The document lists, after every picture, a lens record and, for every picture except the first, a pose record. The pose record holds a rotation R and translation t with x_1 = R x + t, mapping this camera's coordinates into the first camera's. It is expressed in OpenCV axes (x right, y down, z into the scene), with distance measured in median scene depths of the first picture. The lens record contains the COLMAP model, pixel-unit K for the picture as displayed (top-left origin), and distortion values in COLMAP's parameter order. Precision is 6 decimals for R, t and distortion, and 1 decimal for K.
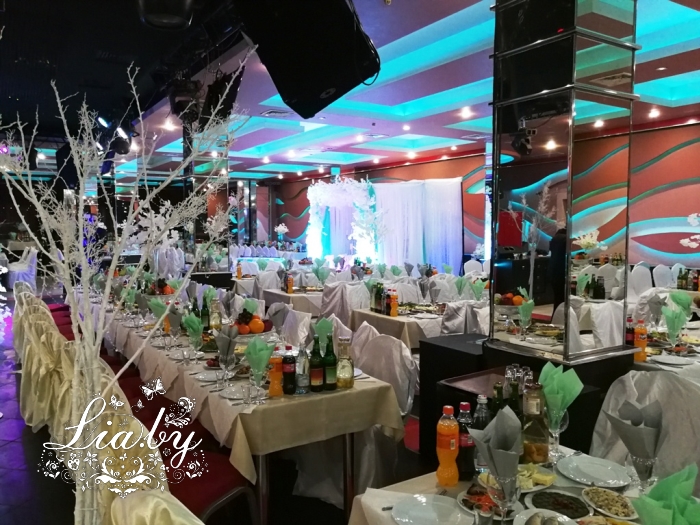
lens RADIAL K [[562.0, 0, 353.8], [0, 562.0, 258.7], [0, 0, 1]] dist [0.007056, 0.009895]
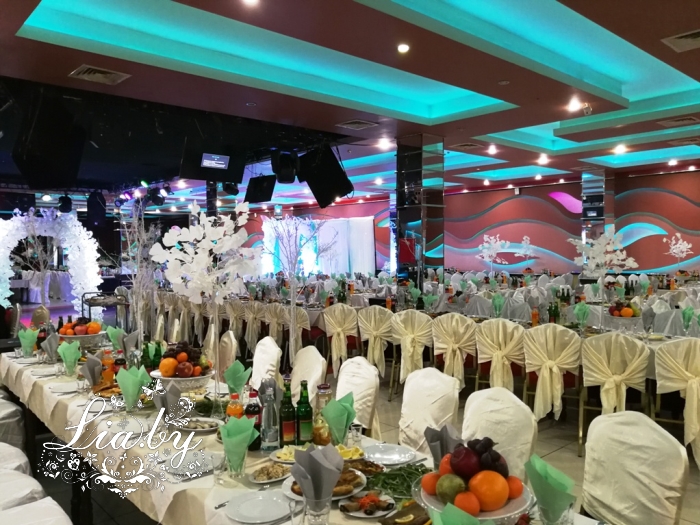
lens RADIAL K [[562.0, 0, 353.8], [0, 562.0, 258.7], [0, 0, 1]] dist [0.007056, 0.009895]
pose [[0.985316, -0.013100, 0.170239, -0.108859], [0.019896, 0.999069, -0.038274, 0.020012], [-0.169579, 0.041099, 0.984659, -0.421455]]
